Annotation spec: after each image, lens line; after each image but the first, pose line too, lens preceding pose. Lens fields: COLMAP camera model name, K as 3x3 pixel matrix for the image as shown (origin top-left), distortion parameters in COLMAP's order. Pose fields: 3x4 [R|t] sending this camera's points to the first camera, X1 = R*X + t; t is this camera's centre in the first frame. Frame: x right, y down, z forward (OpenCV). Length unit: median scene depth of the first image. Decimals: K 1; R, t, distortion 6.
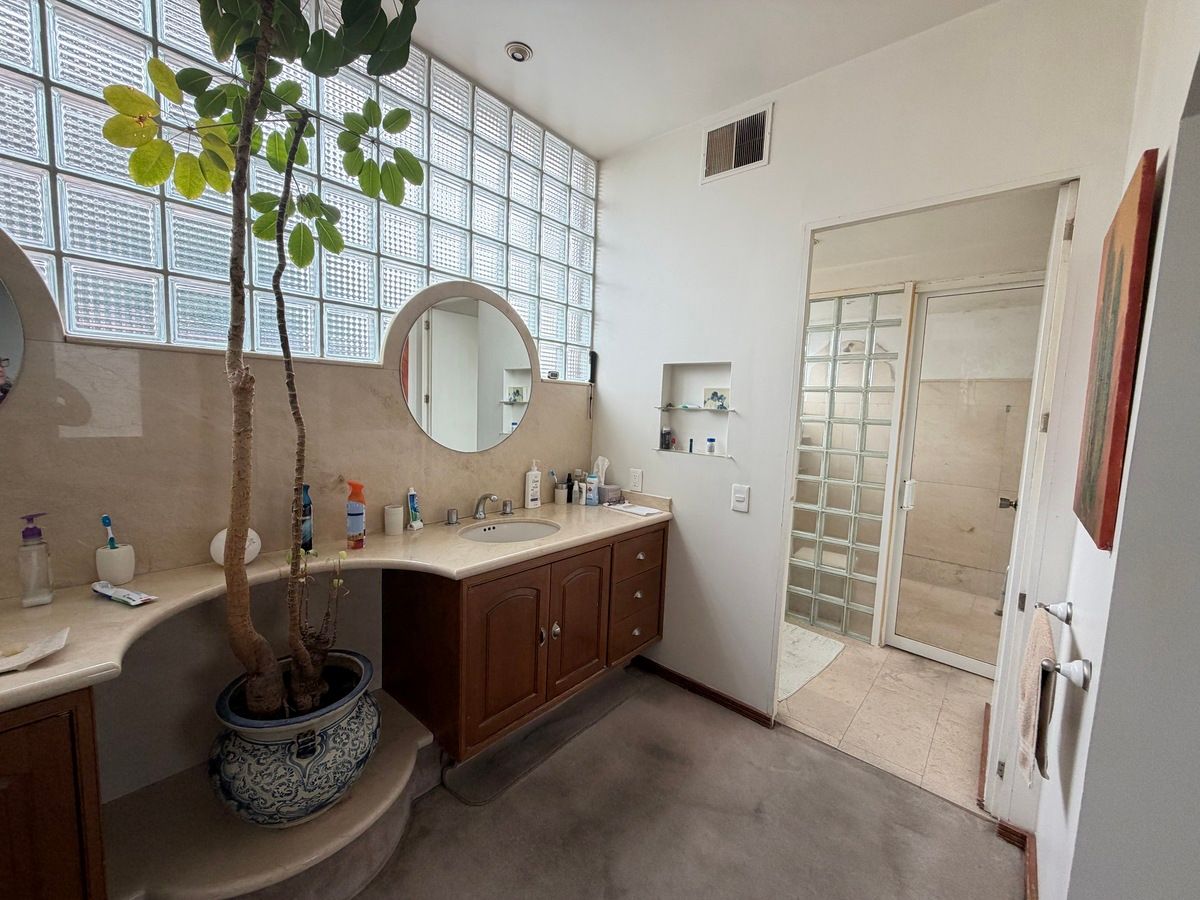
lens RADIAL K [[483.5, 0, 600.6], [0, 483.5, 450.2], [0, 0, 1]] dist [0.000763, 0.000605]
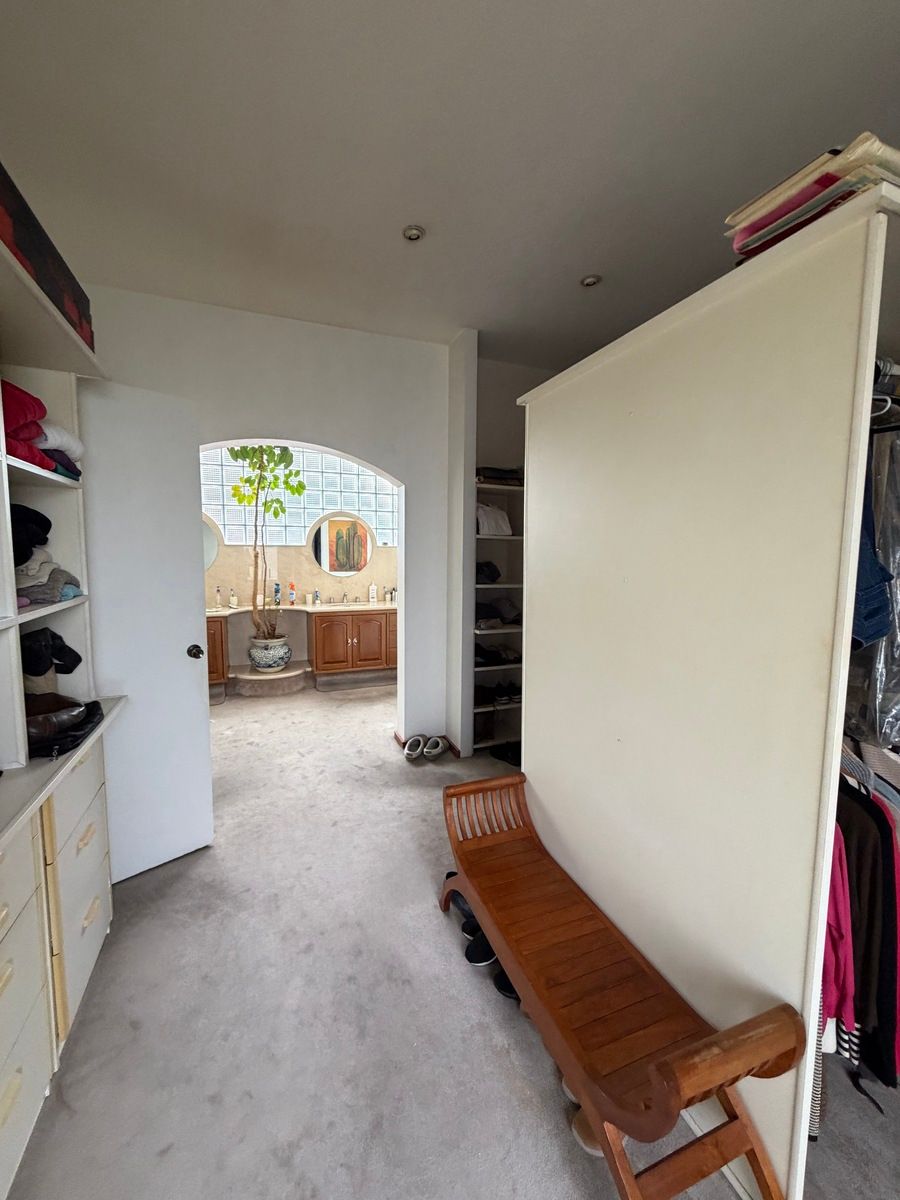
lens RADIAL K [[483.5, 0, 445.9], [0, 483.5, 596.7], [0, 0, 1]] dist [0.000763, 0.000605]
pose [[0.891637, 0.010984, -0.452618, 1.888879], [-0.015692, 0.999855, -0.006648, 0.162666], [0.452479, 0.013030, 0.891680, -1.404848]]
